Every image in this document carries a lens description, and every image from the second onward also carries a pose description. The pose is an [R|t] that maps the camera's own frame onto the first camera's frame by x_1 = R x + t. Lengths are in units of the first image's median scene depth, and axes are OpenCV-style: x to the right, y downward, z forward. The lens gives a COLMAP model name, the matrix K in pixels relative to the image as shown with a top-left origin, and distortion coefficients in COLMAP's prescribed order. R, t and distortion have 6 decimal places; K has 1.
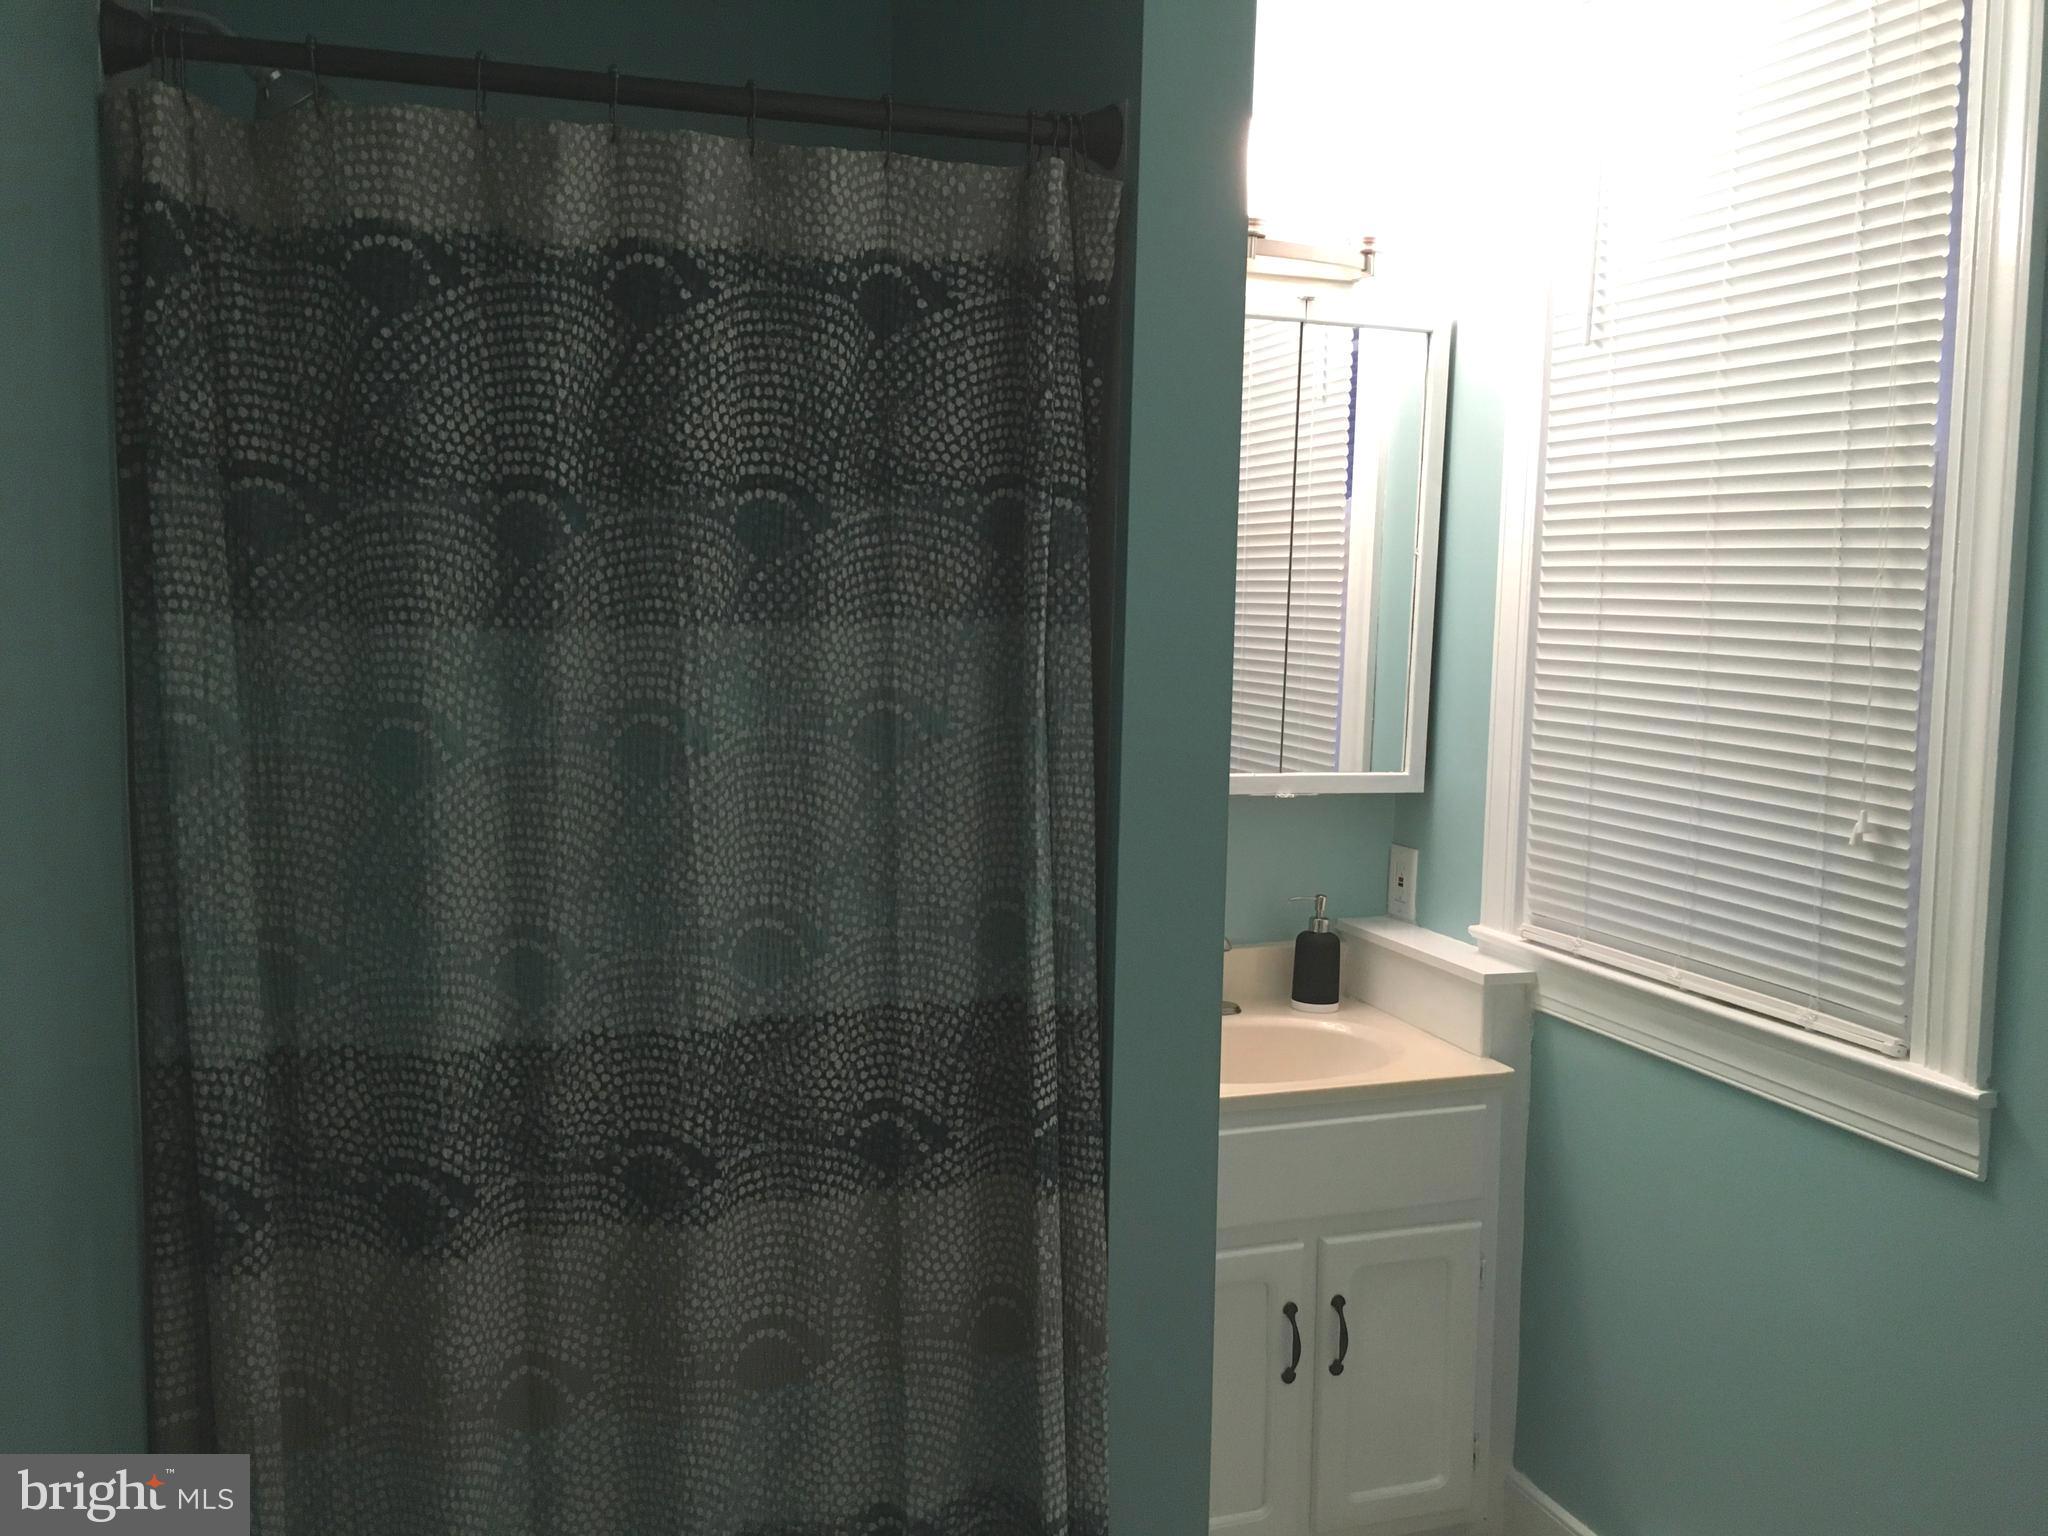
lens RADIAL K [[1754.7, 0, 1024.0], [0, 1754.7, 768.0], [0, 0, 1]] dist [0.100051, -0.141828]
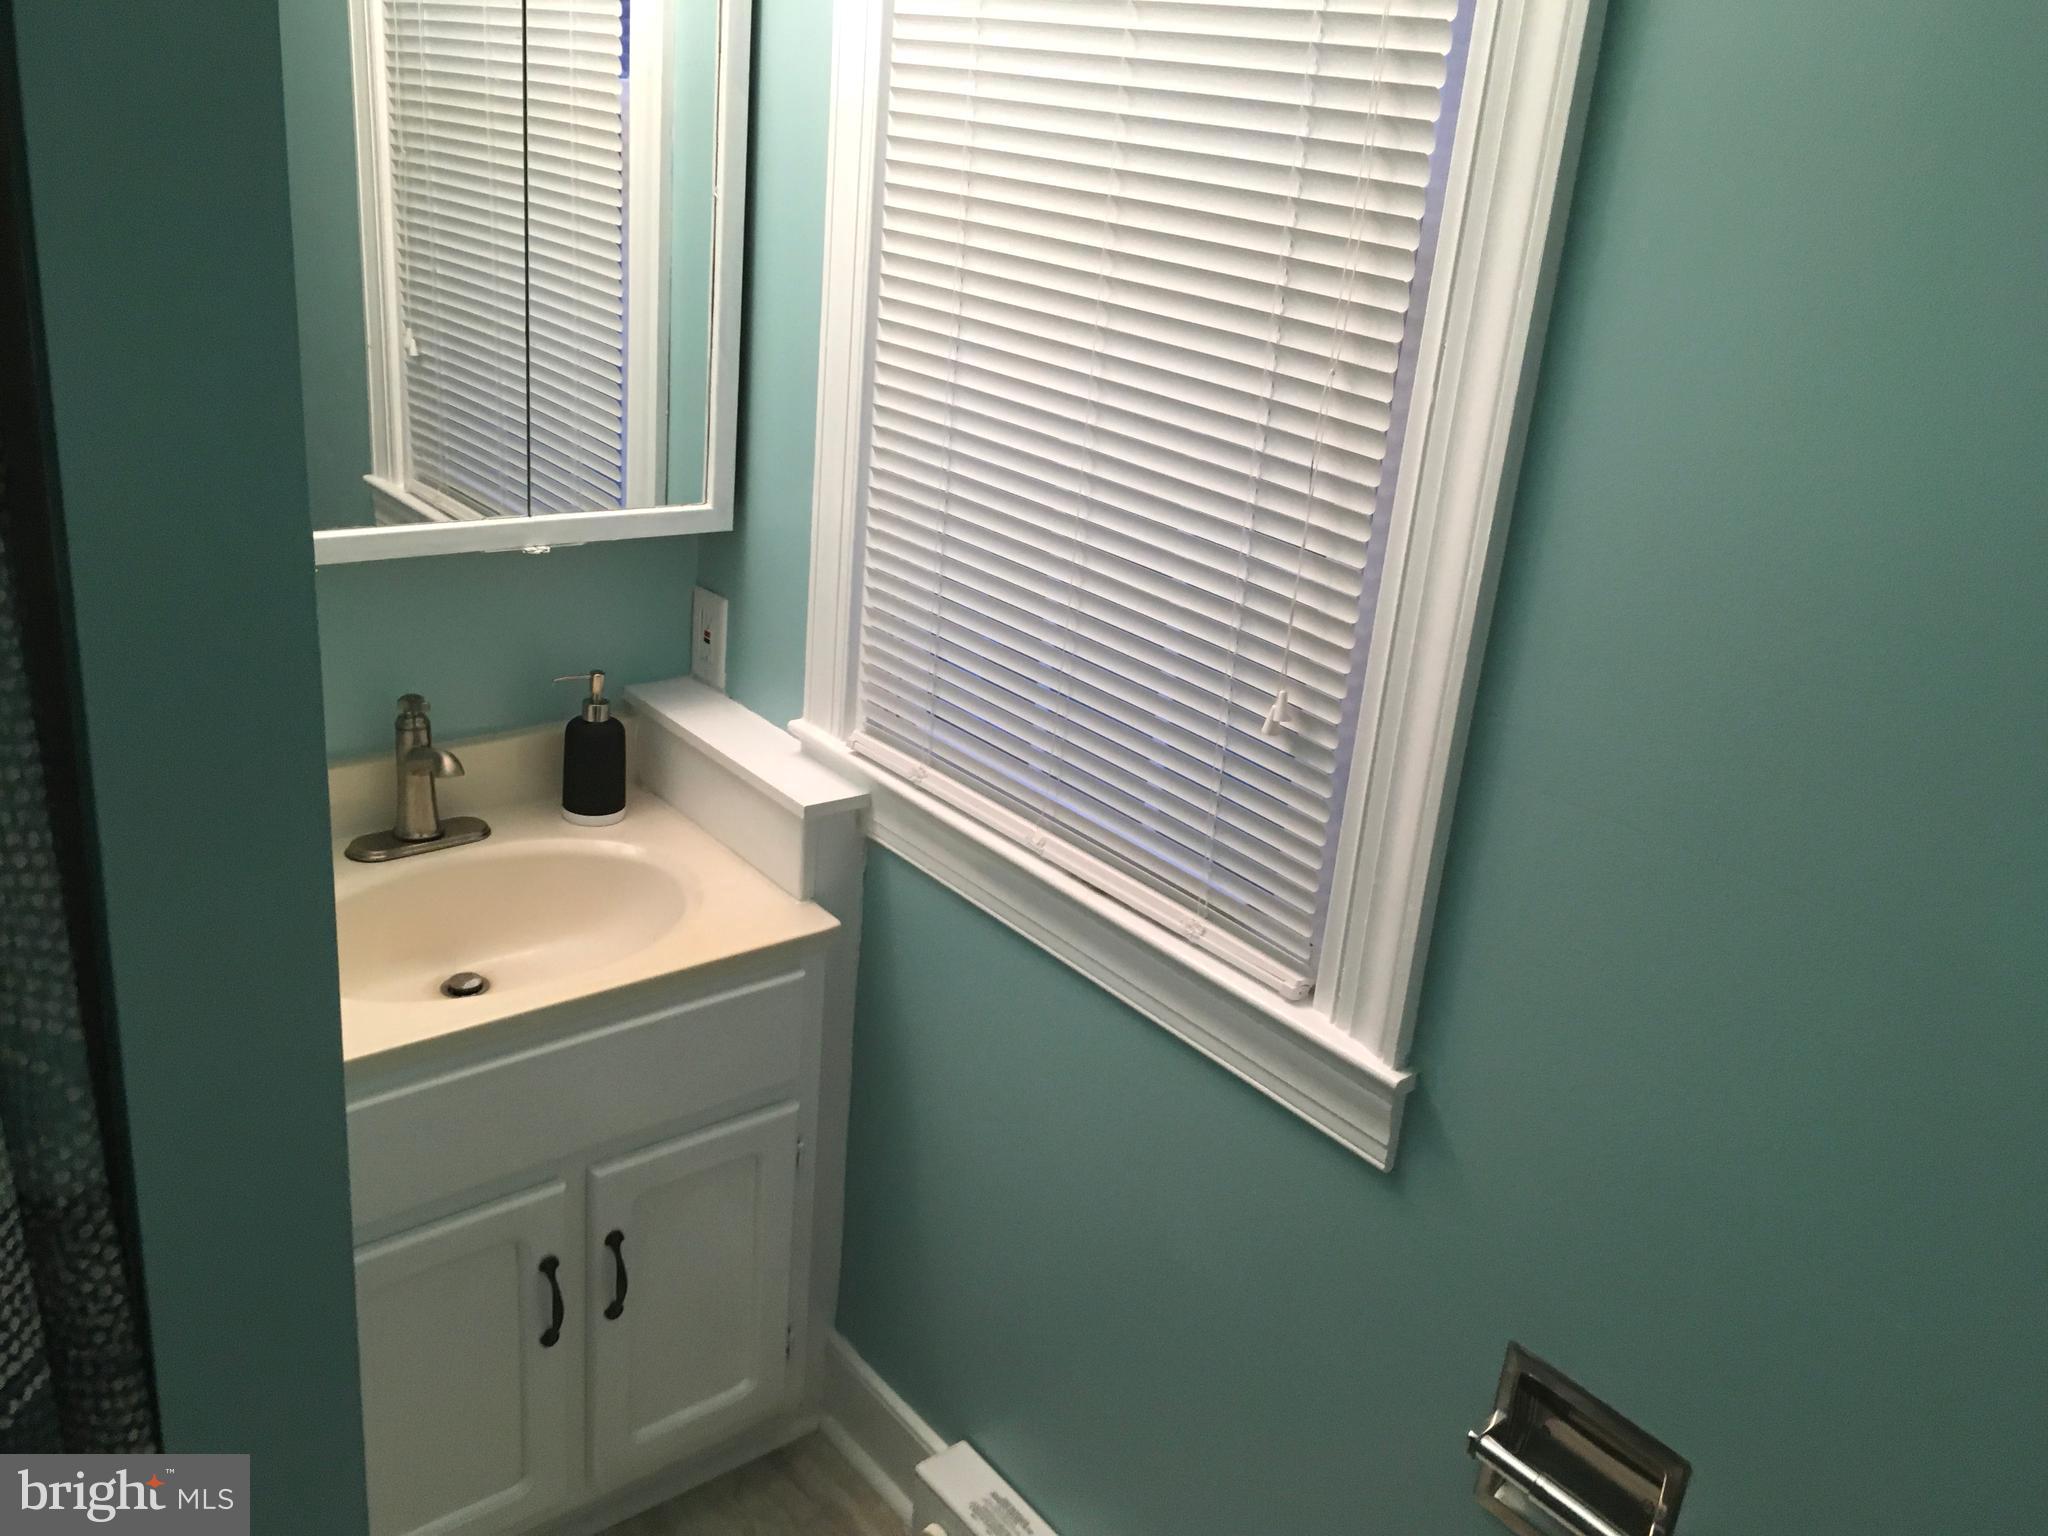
lens RADIAL K [[1754.7, 0, 1024.0], [0, 1754.7, 768.0], [0, 0, 1]] dist [0.100051, -0.141828]
pose [[0.938668, -0.063324, 0.338959, 0.093357], [-0.035457, 0.960057, 0.277548, -0.114614], [-0.342995, -0.272544, 0.898929, 0.290457]]
